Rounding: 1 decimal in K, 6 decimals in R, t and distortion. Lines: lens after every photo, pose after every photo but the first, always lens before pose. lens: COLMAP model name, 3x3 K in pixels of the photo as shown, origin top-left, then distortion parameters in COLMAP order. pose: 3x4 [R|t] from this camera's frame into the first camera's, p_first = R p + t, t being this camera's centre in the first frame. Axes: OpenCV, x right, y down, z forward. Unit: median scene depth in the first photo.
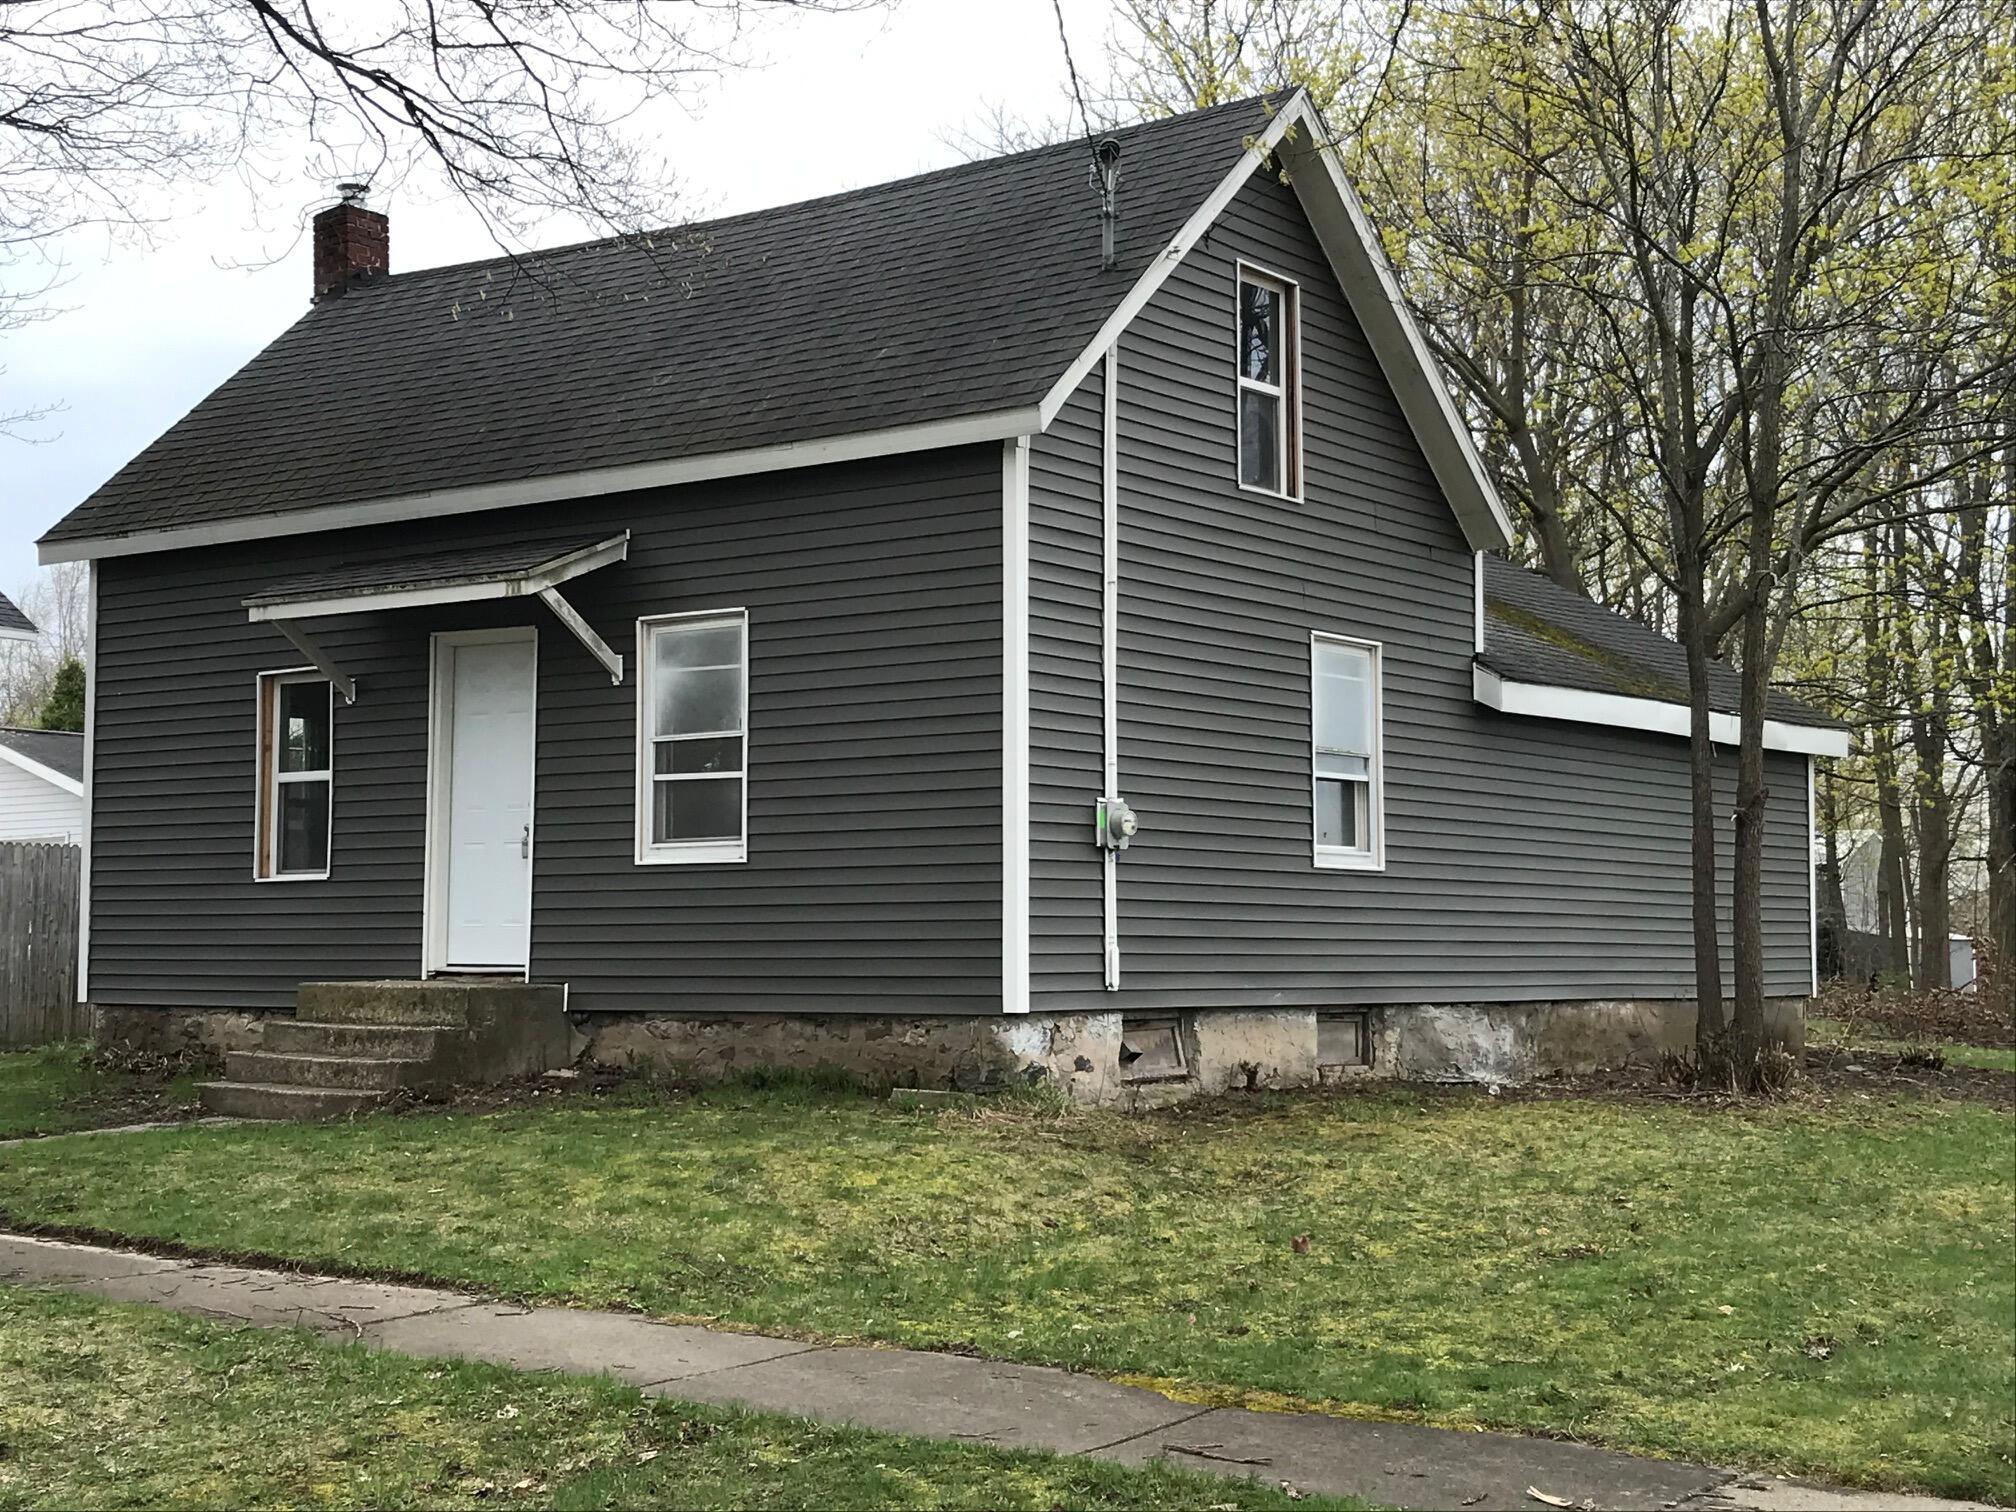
lens RADIAL K [[2849.3, 0, 1002.7], [0, 2849.3, 757.3], [0, 0, 1]] dist [0.130895, 0.000000]
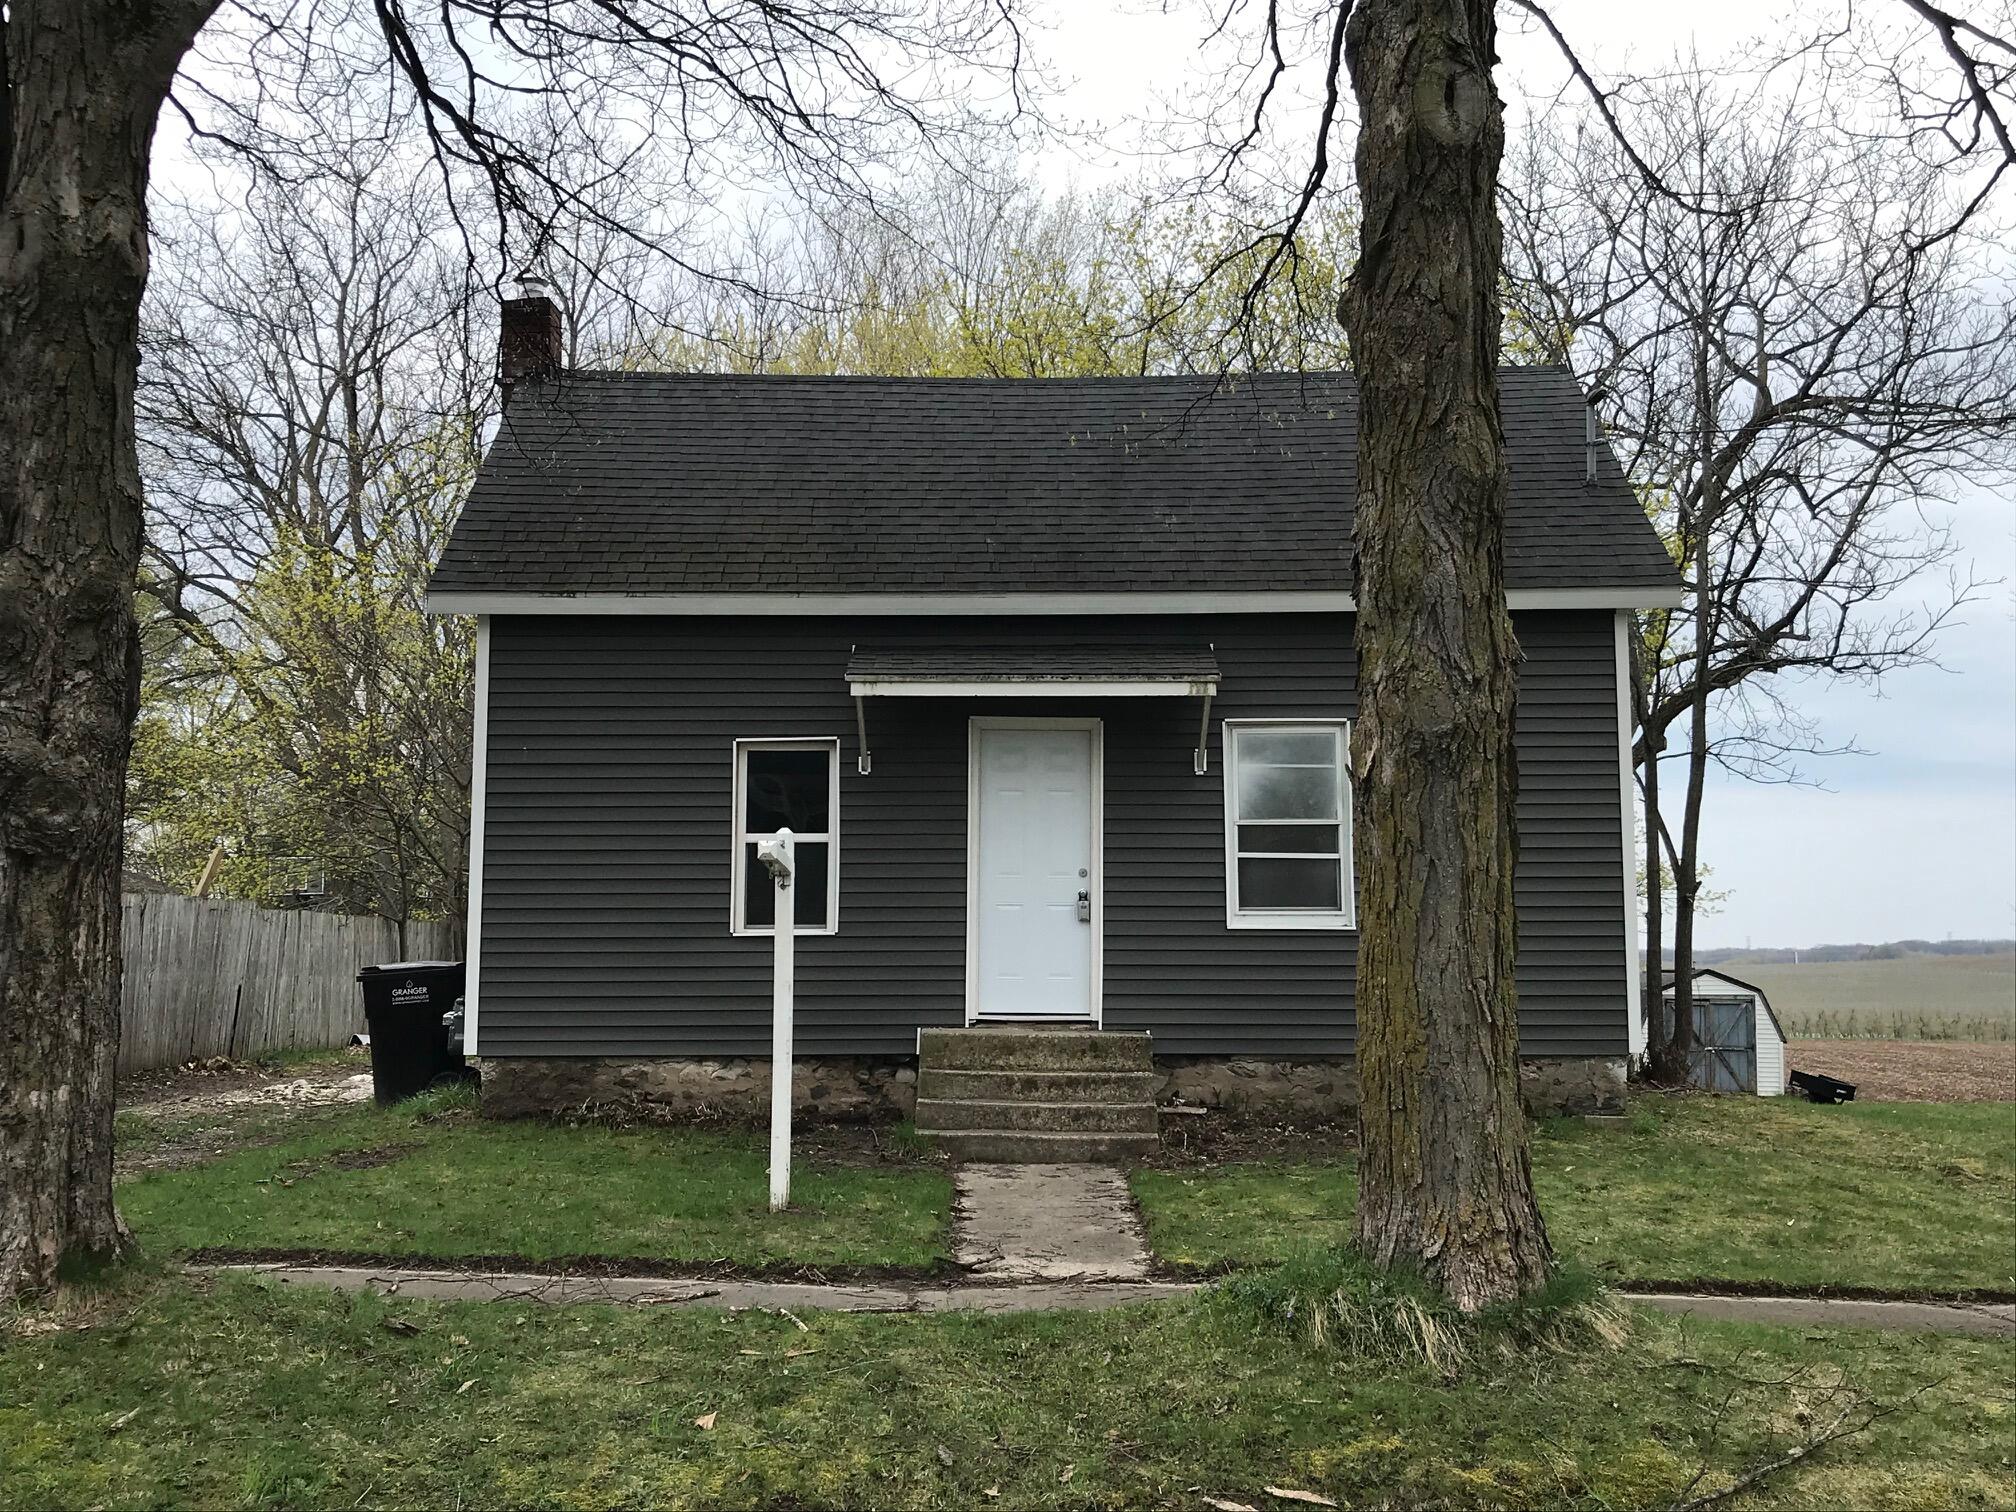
lens RADIAL K [[2066.0, 0, 1015.2], [0, 2066.0, 735.5], [0, 0, 1]] dist [0.120972, 0.000000]
pose [[0.804909, 0.063270, 0.590016, -0.707383], [-0.039470, 0.997806, -0.053152, 0.006930], [-0.592085, 0.019495, 0.805640, 0.361472]]
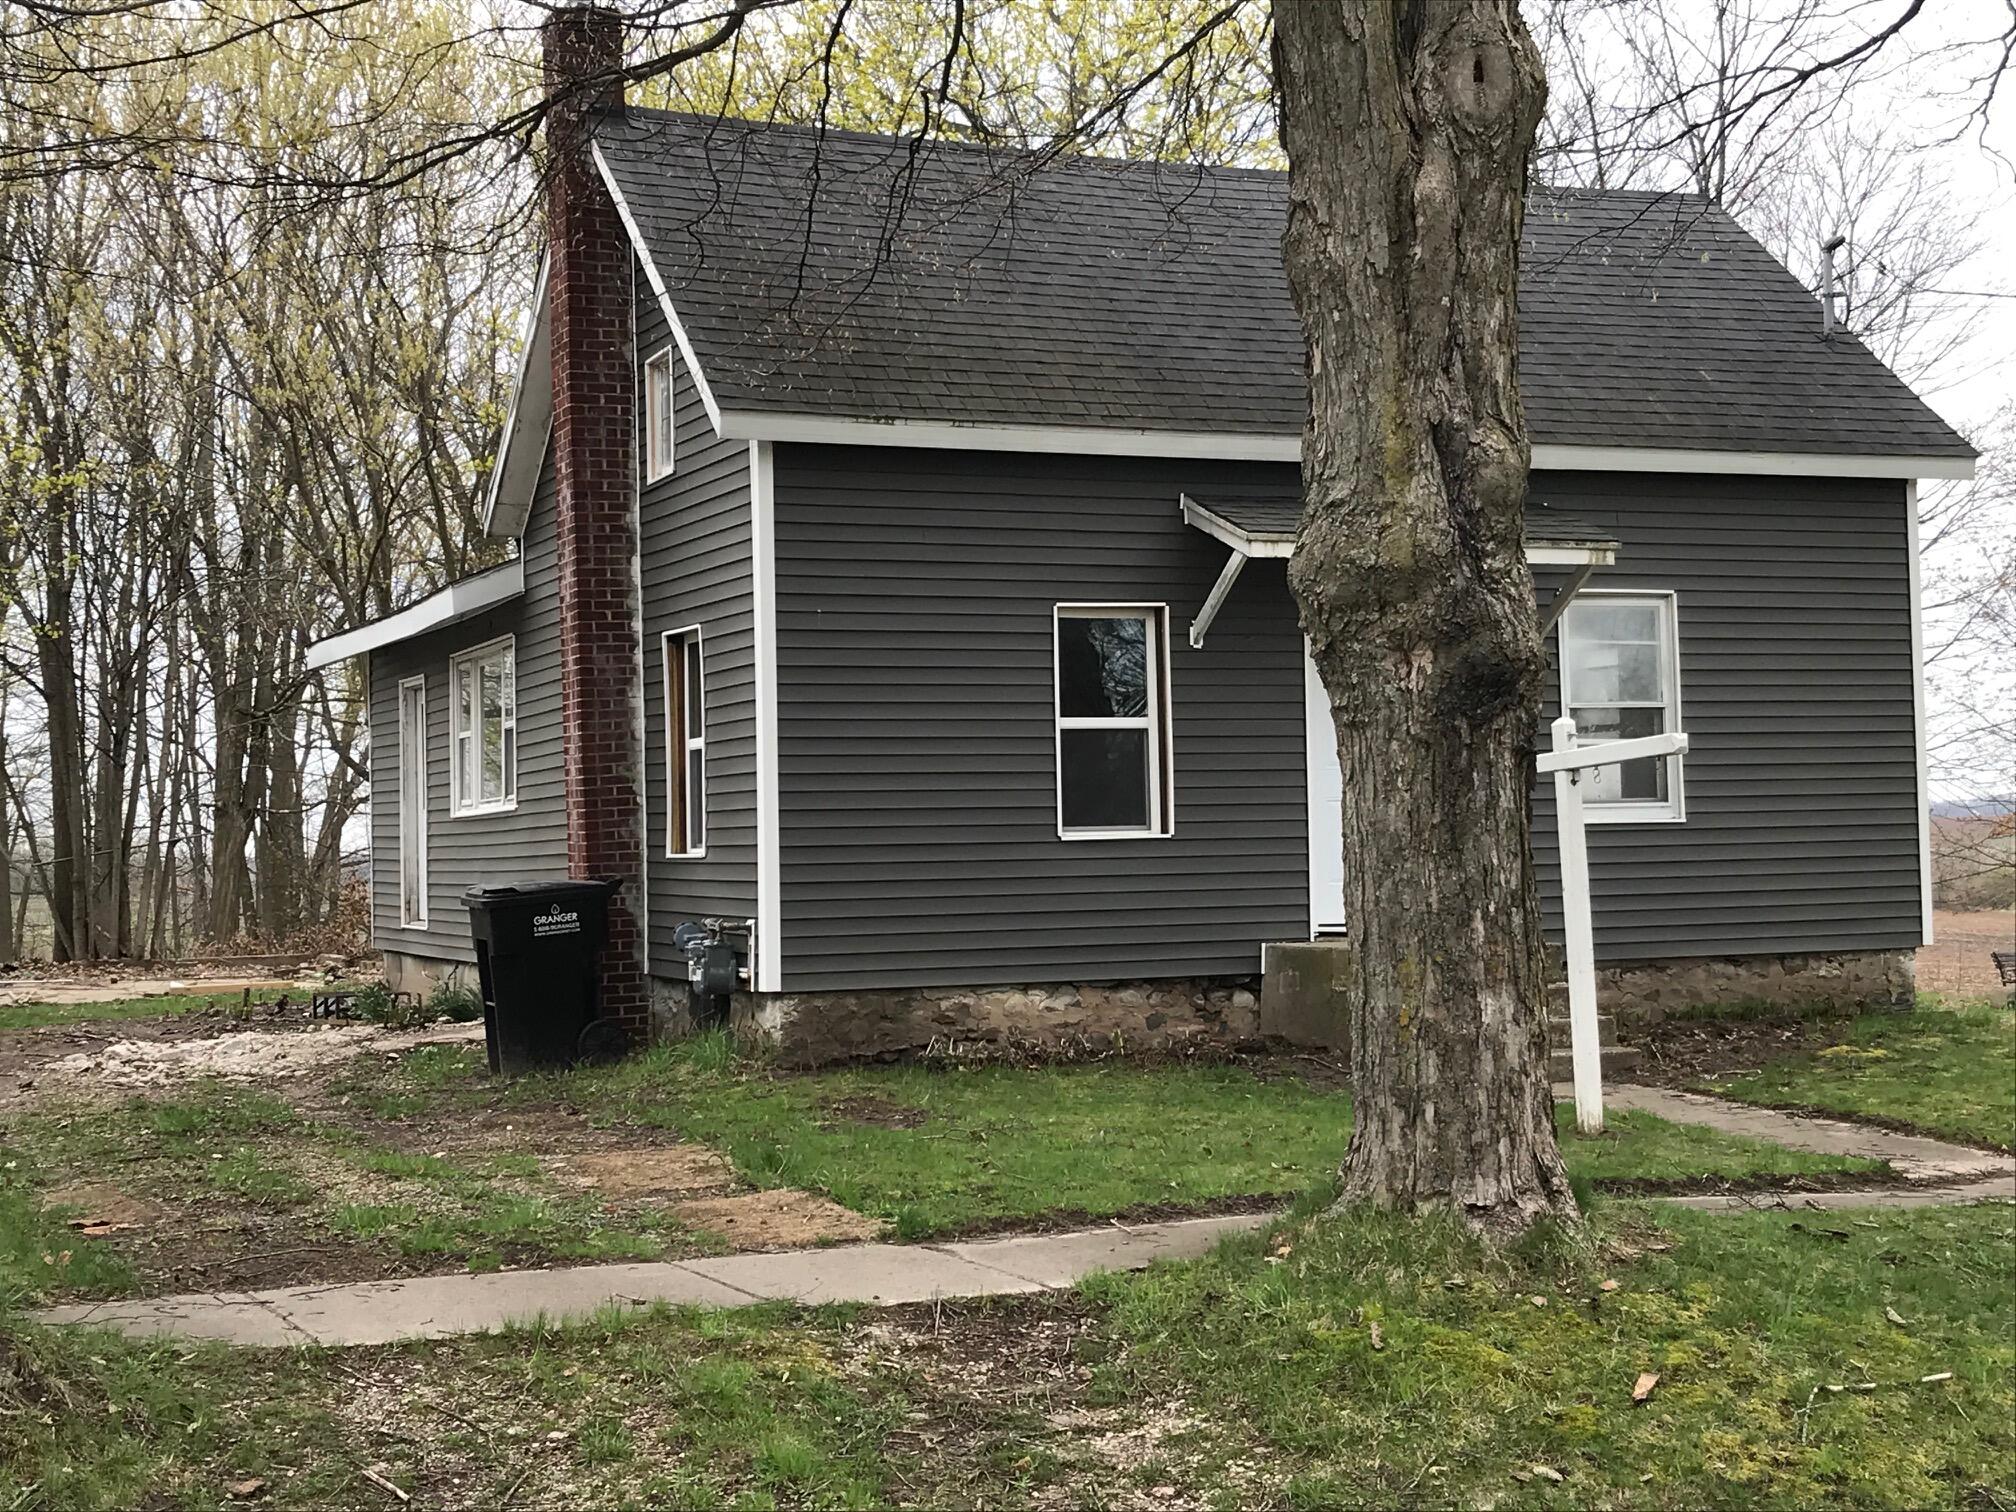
lens RADIAL K [[2849.3, 0, 1003.2], [0, 2849.3, 768.4], [0, 0, 1]] dist [0.130895, 0.000000]
pose [[0.502530, 0.017966, 0.864373, -1.149686], [-0.035832, 0.999358, 0.000061, 0.024467], [-0.863817, -0.031003, 0.502851, 0.646020]]
